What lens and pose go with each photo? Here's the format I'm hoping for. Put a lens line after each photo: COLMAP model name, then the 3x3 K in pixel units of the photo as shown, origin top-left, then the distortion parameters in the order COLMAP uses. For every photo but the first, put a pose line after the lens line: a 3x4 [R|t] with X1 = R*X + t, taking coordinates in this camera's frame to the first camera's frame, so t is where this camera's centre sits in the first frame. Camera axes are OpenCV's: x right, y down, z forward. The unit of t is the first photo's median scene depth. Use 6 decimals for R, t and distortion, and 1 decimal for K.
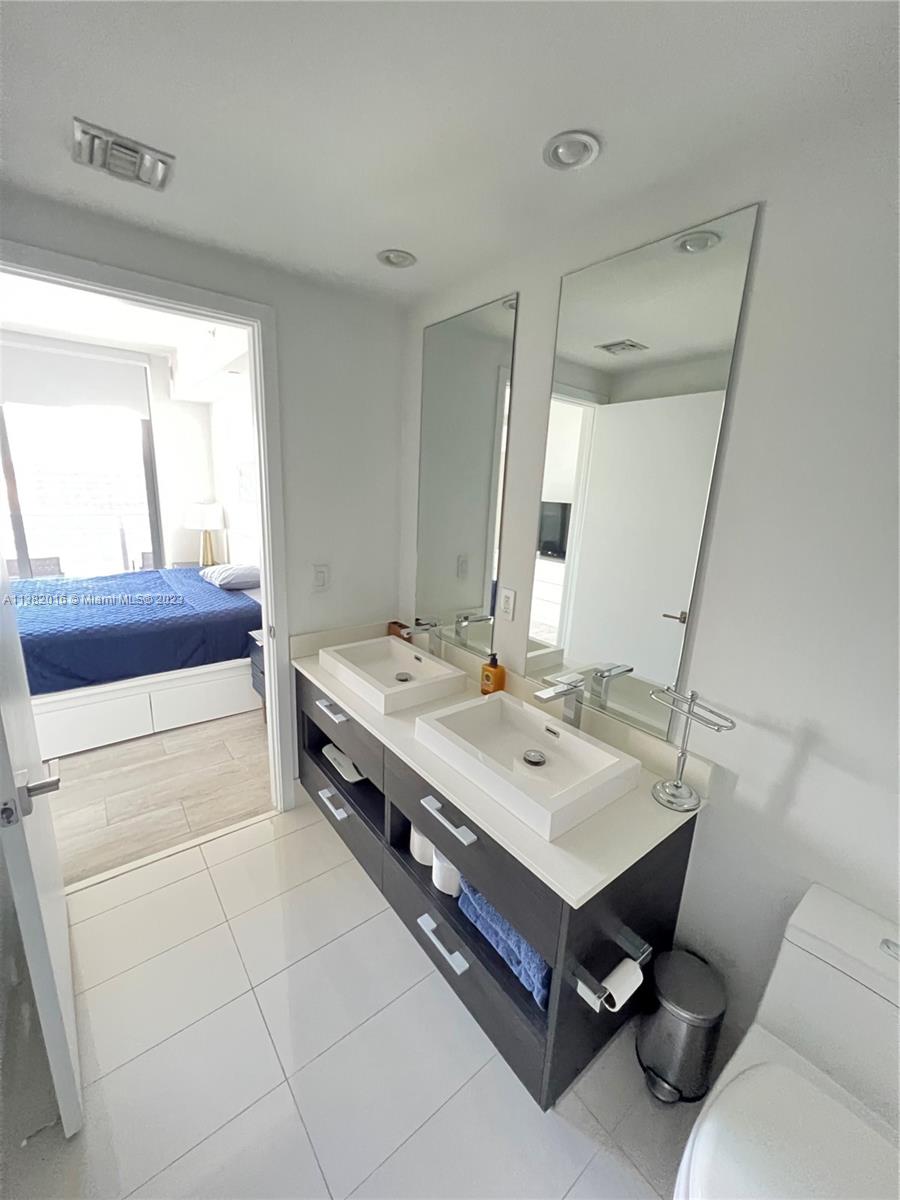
lens RADIAL K [[489.2, 0, 441.9], [0, 489.2, 600.5], [0, 0, 1]] dist [-0.000569, -0.000060]
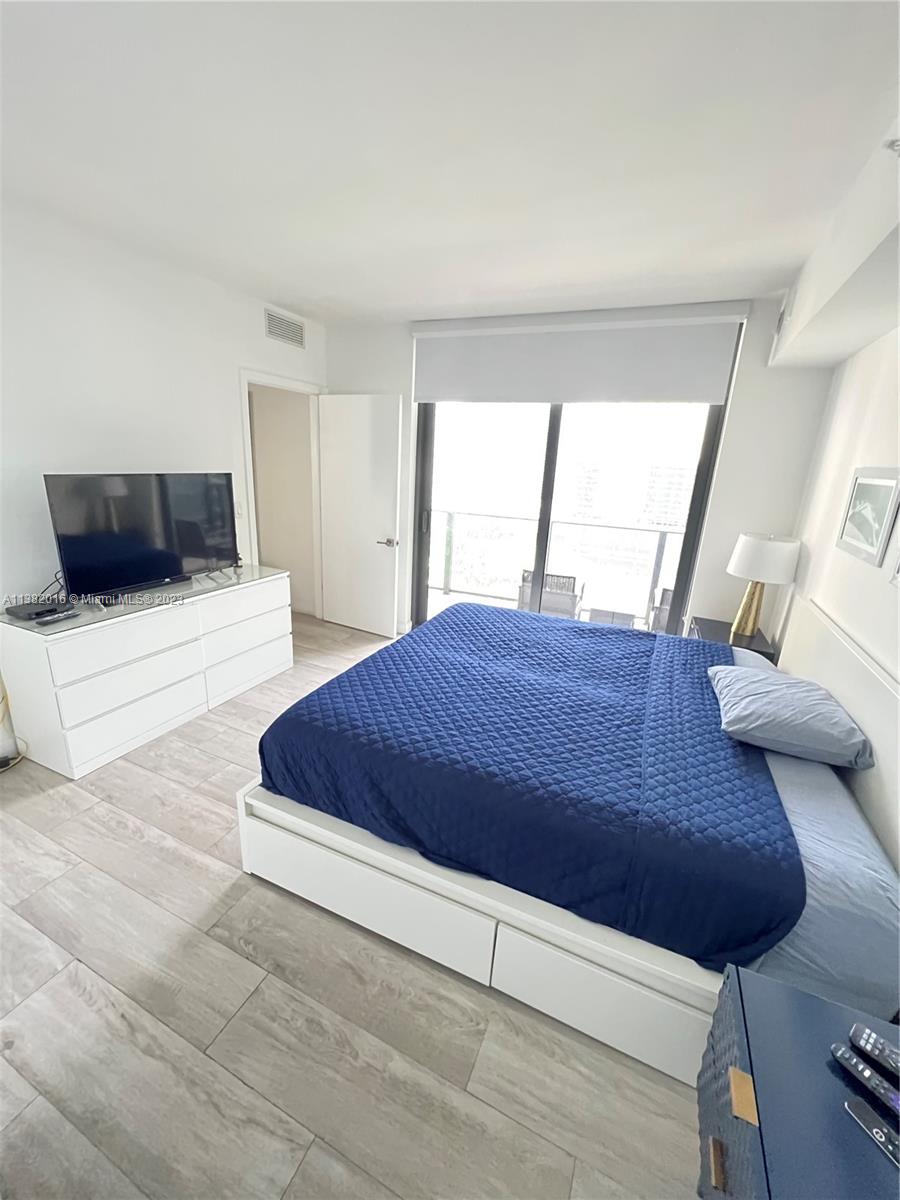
lens RADIAL K [[479.7, 0, 446.7], [0, 479.7, 598.5], [0, 0, 1]] dist [0.002939, 0.000278]
pose [[0.479463, 0.242281, -0.843454, -0.295509], [-0.238359, 0.960955, 0.140537, -0.215135], [0.844571, 0.133662, 0.518492, 0.687480]]
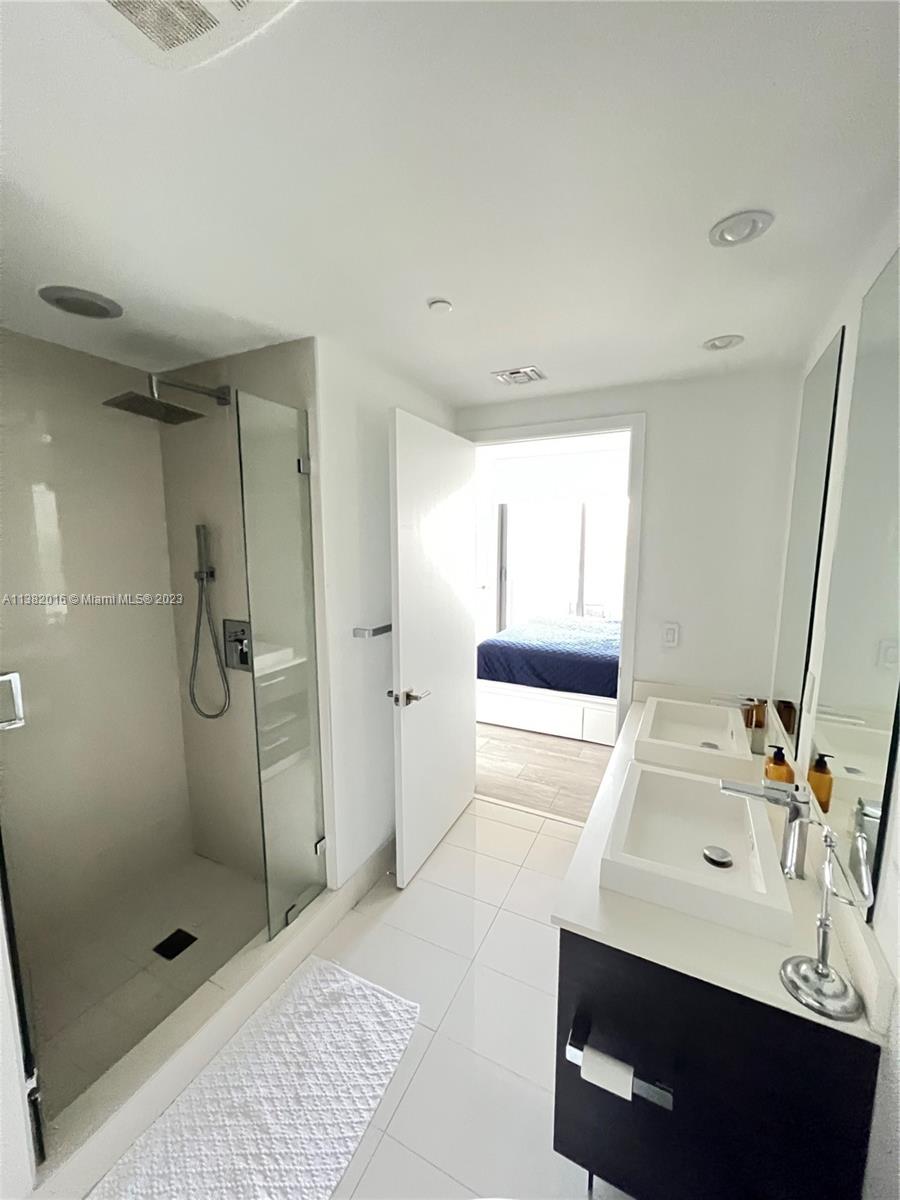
lens RADIAL K [[477.1, 0, 450.0], [0, 477.1, 600.0], [0, 0, 1]] dist [0.000333, -0.000065]
pose [[0.439978, 0.077615, -0.894648, 0.387668], [-0.192581, 0.981234, -0.009582, -0.013326], [0.877115, 0.176509, 0.446669, 0.069524]]
